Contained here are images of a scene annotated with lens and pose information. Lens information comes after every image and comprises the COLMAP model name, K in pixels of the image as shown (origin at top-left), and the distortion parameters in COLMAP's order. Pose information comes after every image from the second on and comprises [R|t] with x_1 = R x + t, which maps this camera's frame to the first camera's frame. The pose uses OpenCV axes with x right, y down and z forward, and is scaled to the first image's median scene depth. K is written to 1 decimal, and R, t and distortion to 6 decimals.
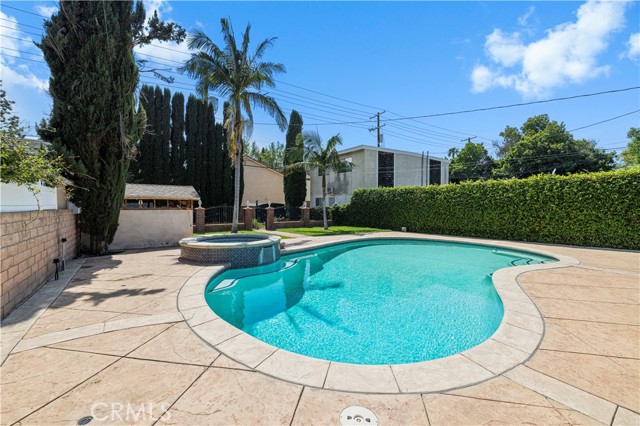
lens RADIAL K [[274.0, 0, 316.7], [0, 274.0, 213.3], [0, 0, 1]] dist [0.007370, 0.000531]
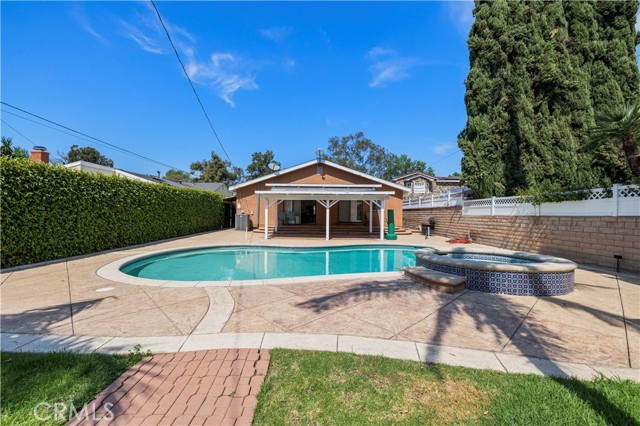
lens RADIAL K [[274.0, 0, 316.7], [0, 274.0, 213.3], [0, 0, 1]] dist [0.007370, 0.000531]
pose [[-0.808663, -0.007706, 0.588222, -0.205300], [0.003546, 0.999832, 0.017974, -0.018231], [-0.588262, 0.016621, -0.808500, 1.054995]]
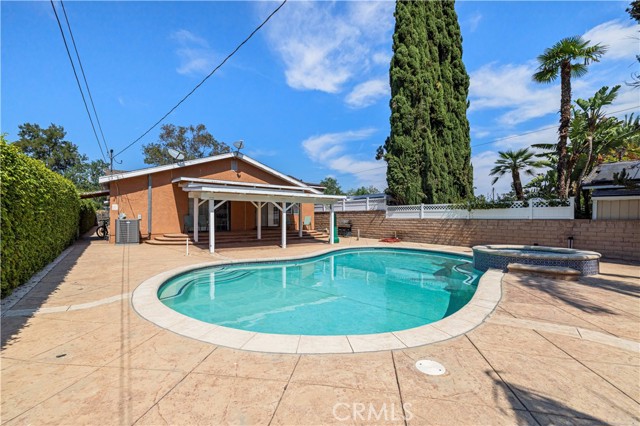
lens RADIAL K [[276.4, 0, 317.2], [0, 276.4, 224.1], [0, 0, 1]] dist [0.007364, 0.000153]
pose [[-0.999465, -0.002672, -0.032609, 0.279771], [-0.004257, 0.998808, 0.048625, -0.023371], [0.032440, 0.048738, -0.998285, 1.113239]]
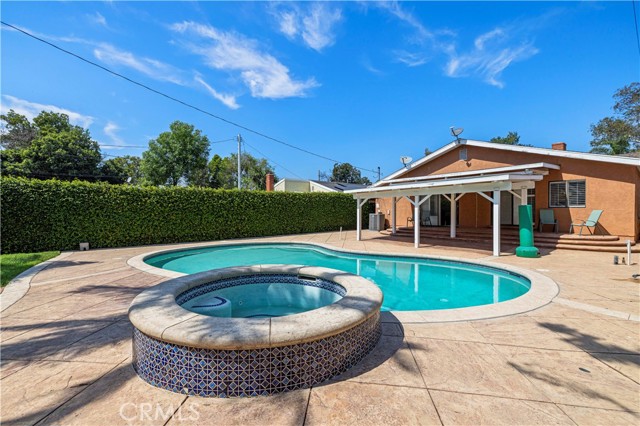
lens RADIAL K [[274.0, 0, 316.7], [0, 274.0, 213.3], [0, 0, 1]] dist [0.007370, 0.000531]
pose [[-0.040170, -0.005998, 0.999175, -0.413616], [0.027285, 0.999602, 0.007098, -0.011792], [-0.998820, 0.027548, -0.039990, 0.529659]]
